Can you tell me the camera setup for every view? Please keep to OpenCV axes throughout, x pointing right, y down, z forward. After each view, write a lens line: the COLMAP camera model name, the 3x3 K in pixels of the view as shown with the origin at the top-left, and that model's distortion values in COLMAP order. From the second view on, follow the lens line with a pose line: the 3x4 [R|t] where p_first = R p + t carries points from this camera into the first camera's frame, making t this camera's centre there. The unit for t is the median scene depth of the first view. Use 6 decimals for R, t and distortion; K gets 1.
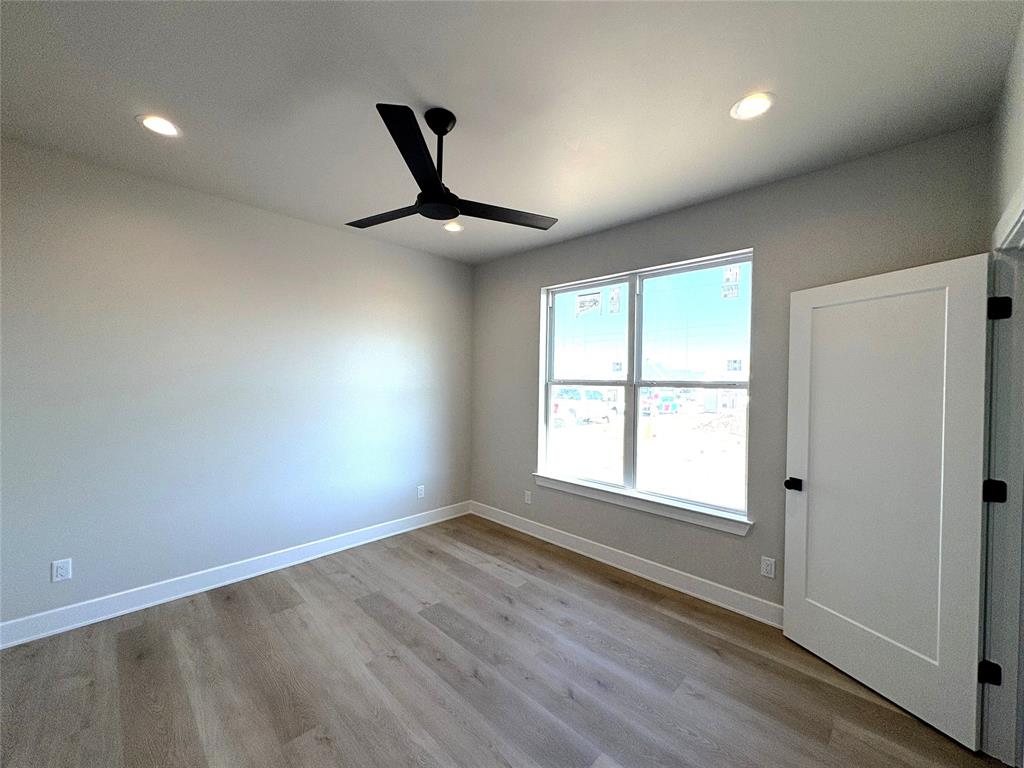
lens RADIAL K [[408.6, 0, 514.6], [0, 408.6, 374.3], [0, 0, 1]] dist [-0.002553, 0.000464]
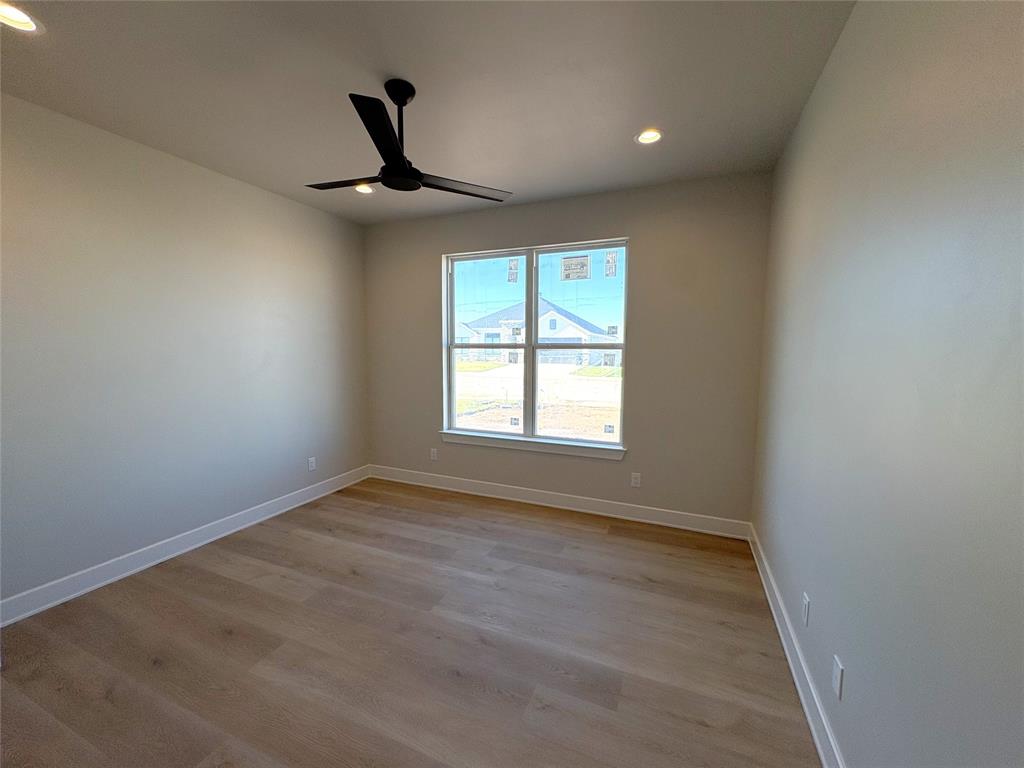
lens RADIAL K [[408.6, 0, 528.8], [0, 408.6, 375.8], [0, 0, 1]] dist [-0.002553, 0.000464]
pose [[0.931551, -0.030973, 0.362288, -0.137301], [-0.000531, 0.996249, 0.086535, 0.006487], [-0.363610, -0.080804, 0.928040, -0.074286]]
